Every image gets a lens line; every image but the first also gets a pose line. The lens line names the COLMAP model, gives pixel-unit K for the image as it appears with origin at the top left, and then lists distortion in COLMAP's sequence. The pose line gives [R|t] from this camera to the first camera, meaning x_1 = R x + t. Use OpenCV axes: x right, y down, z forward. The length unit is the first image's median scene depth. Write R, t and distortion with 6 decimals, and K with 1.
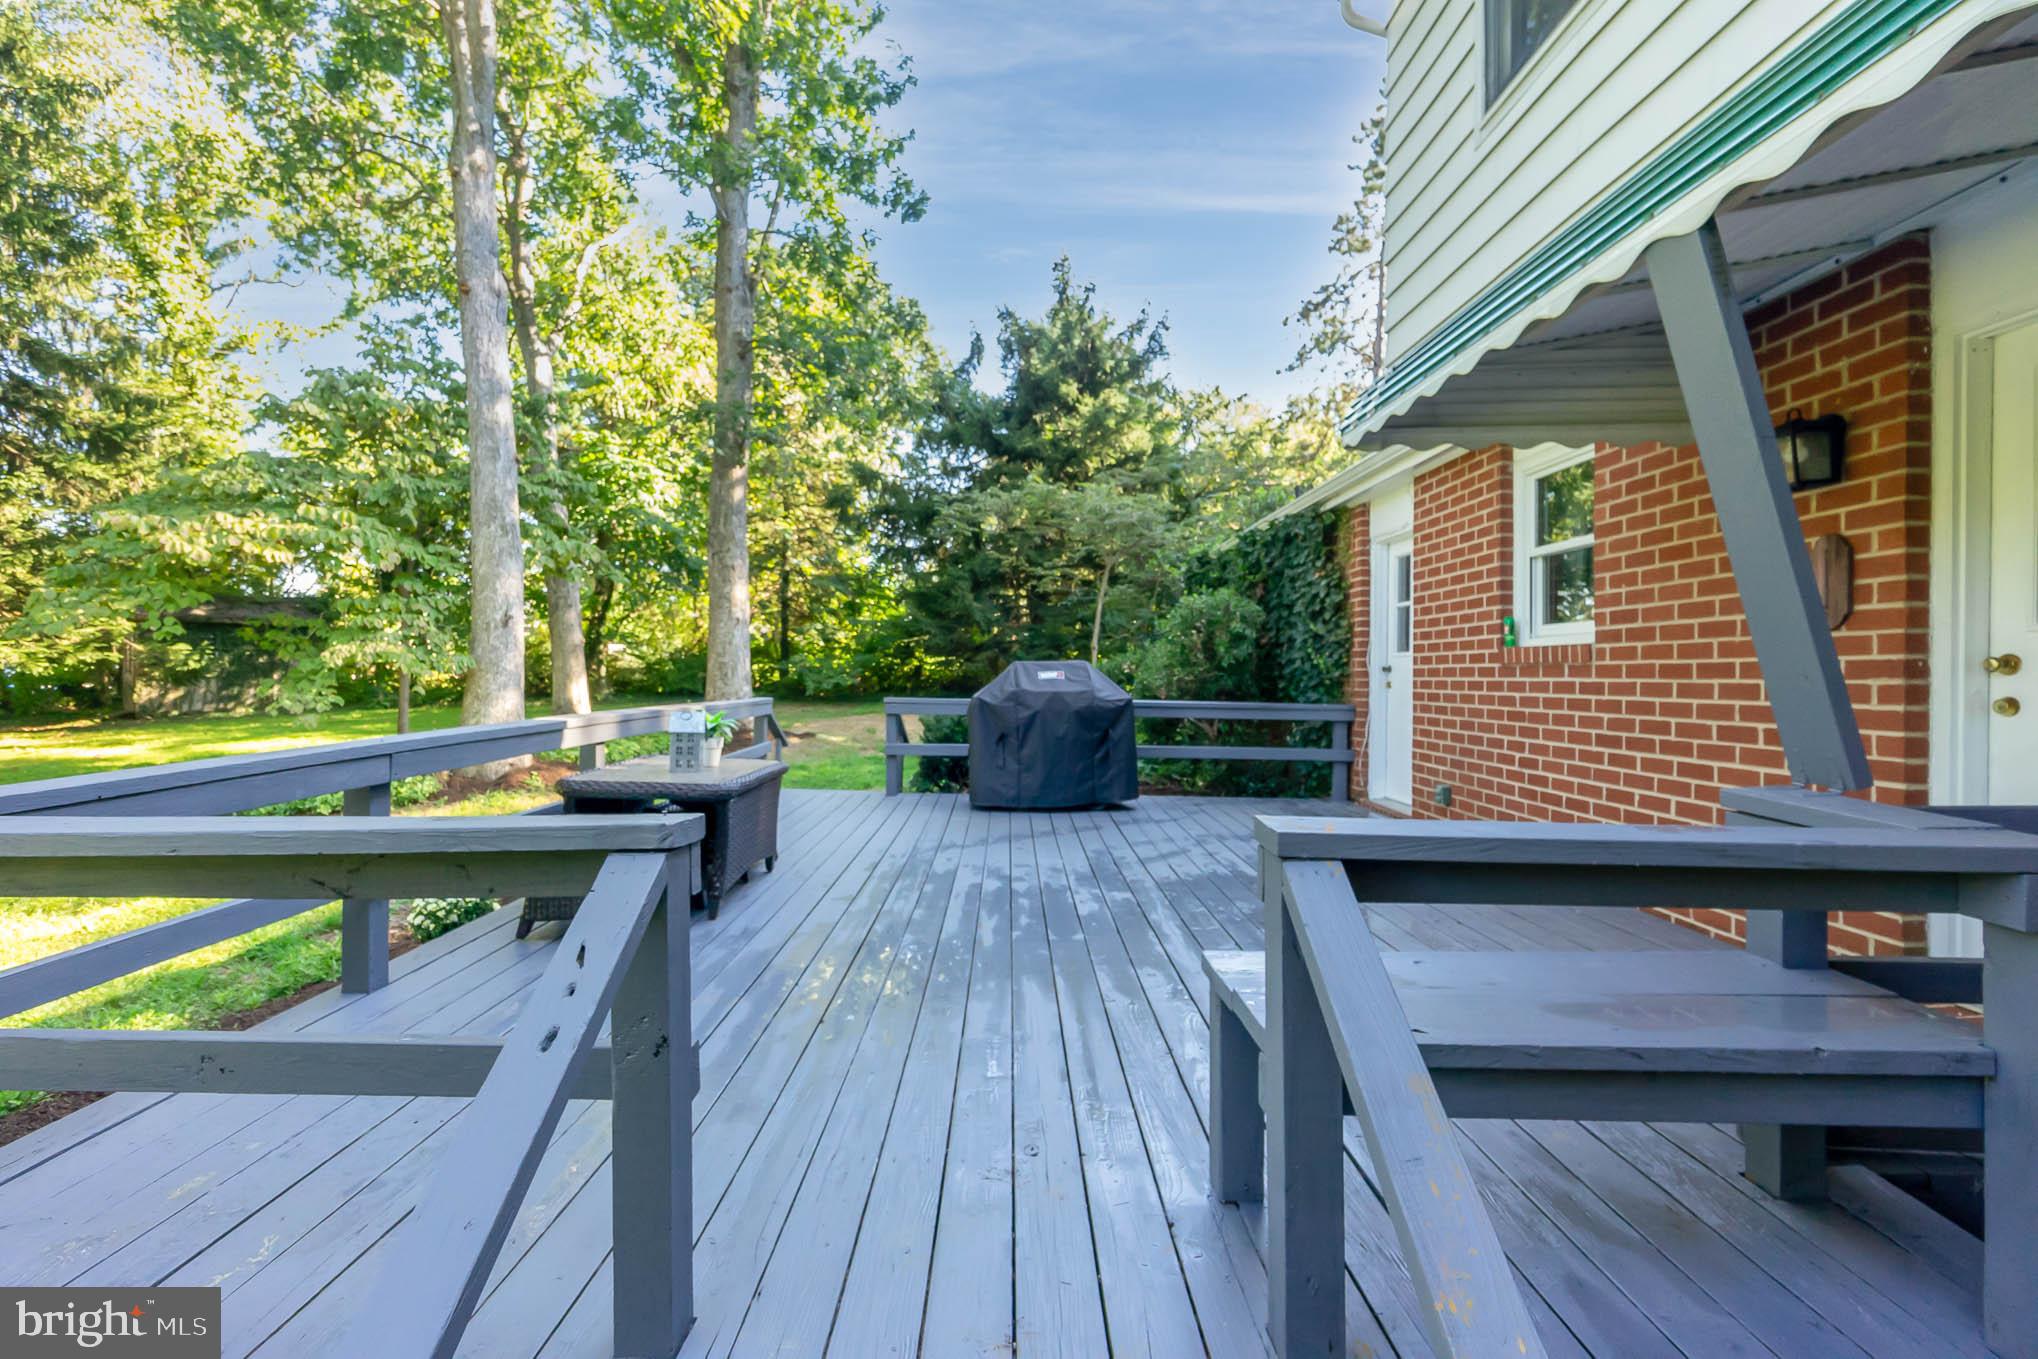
lens RADIAL K [[884.8, 0, 997.3], [0, 884.8, 670.0], [0, 0, 1]] dist [0.001021, 0.000218]
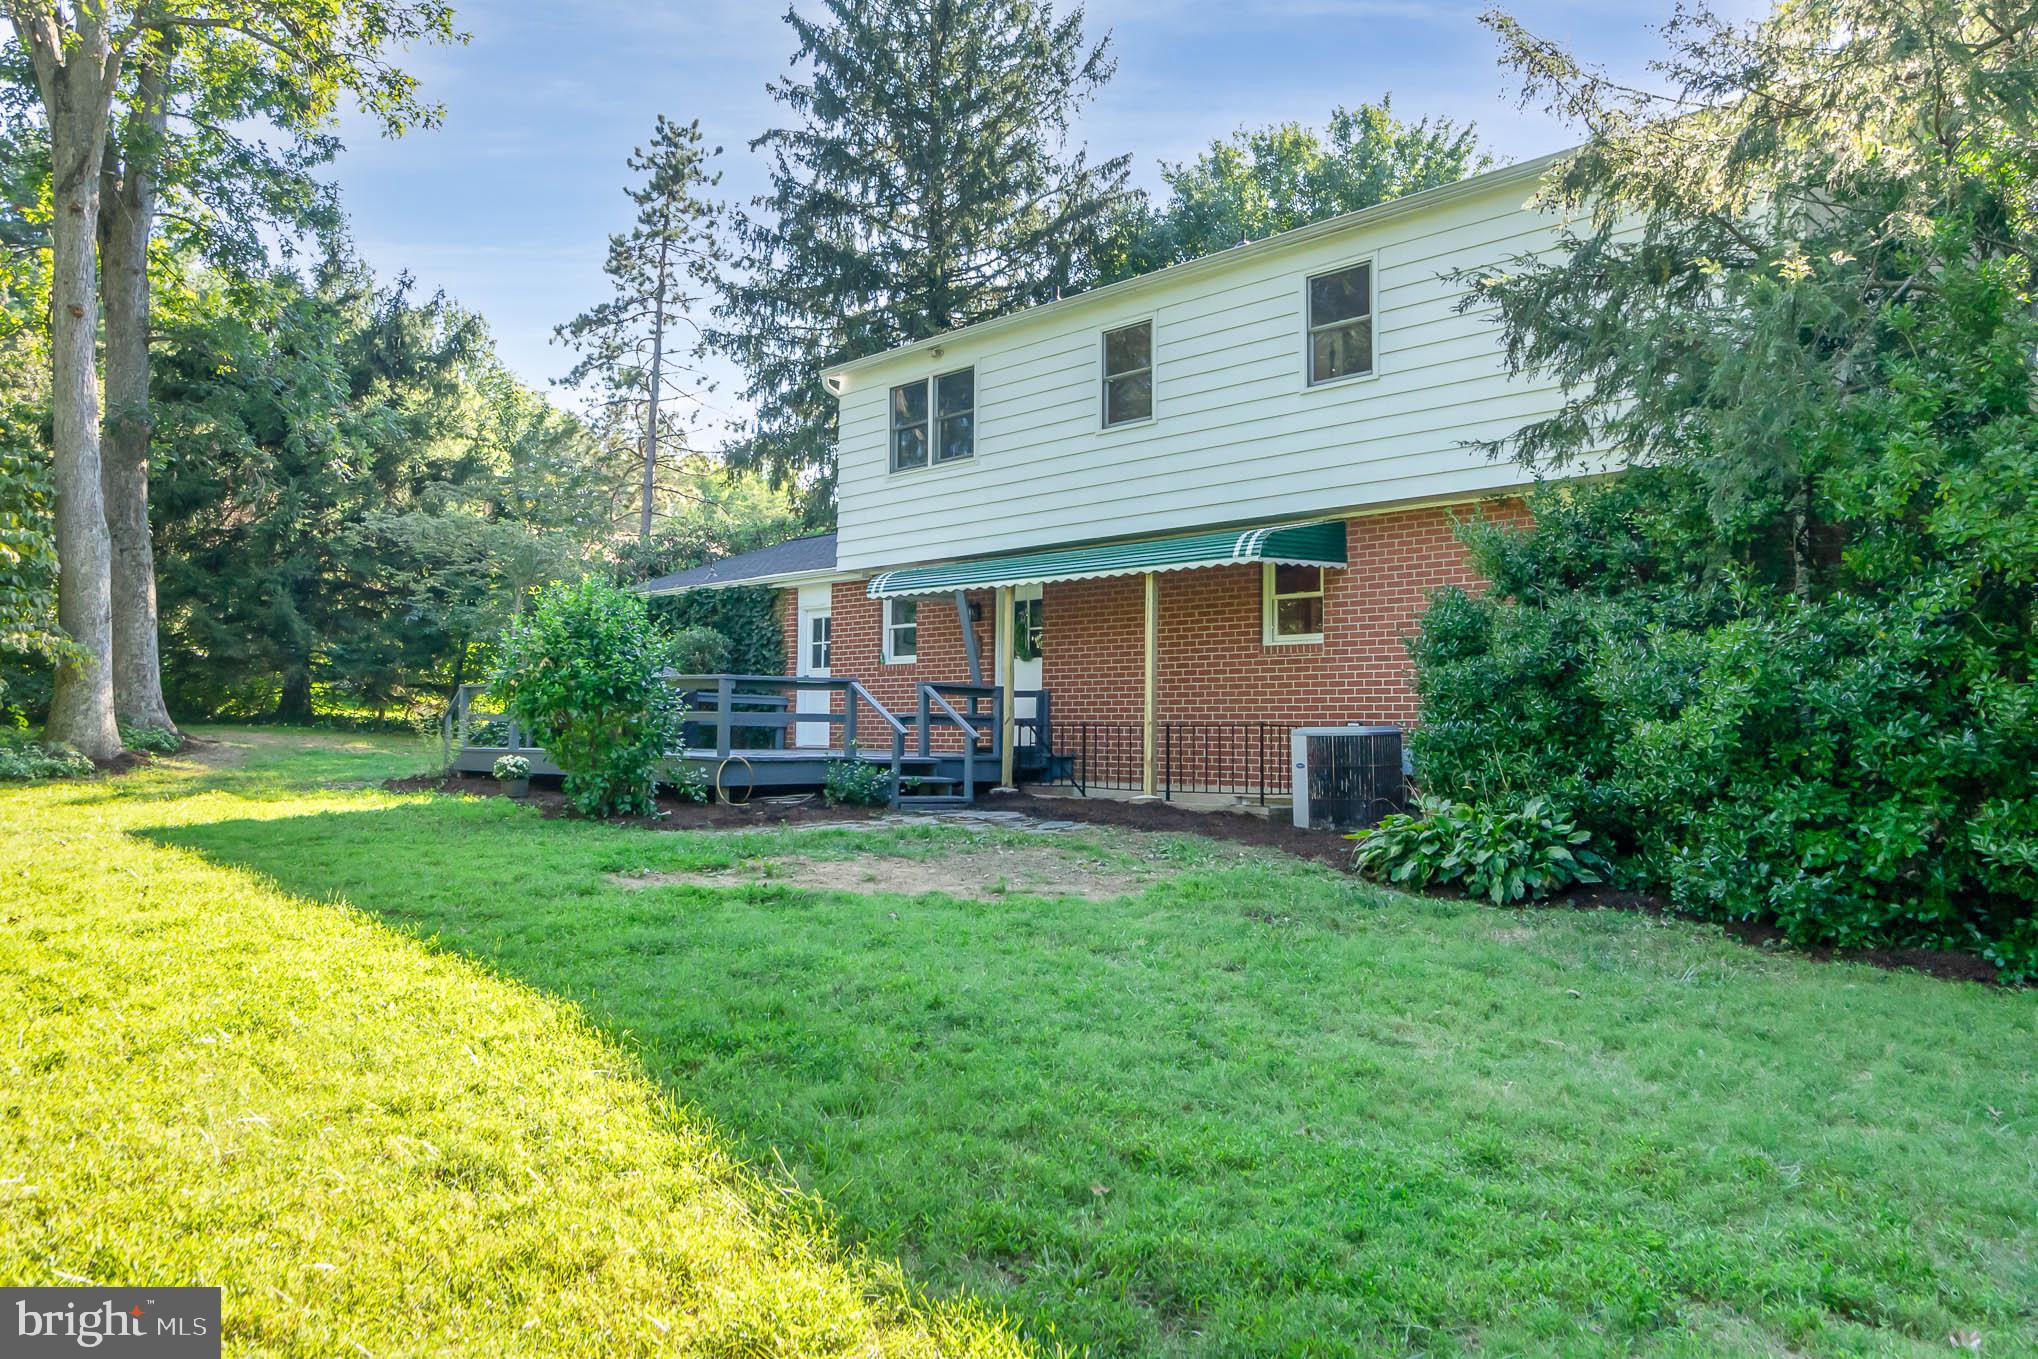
lens RADIAL K [[884.8, 0, 997.3], [0, 884.8, 670.0], [0, 0, 1]] dist [0.001021, 0.000218]
pose [[0.709070, 0.019368, 0.704873, -1.162338], [0.000839, 0.999599, -0.028309, 0.073052], [-0.705138, 0.020664, 0.708769, -1.214181]]
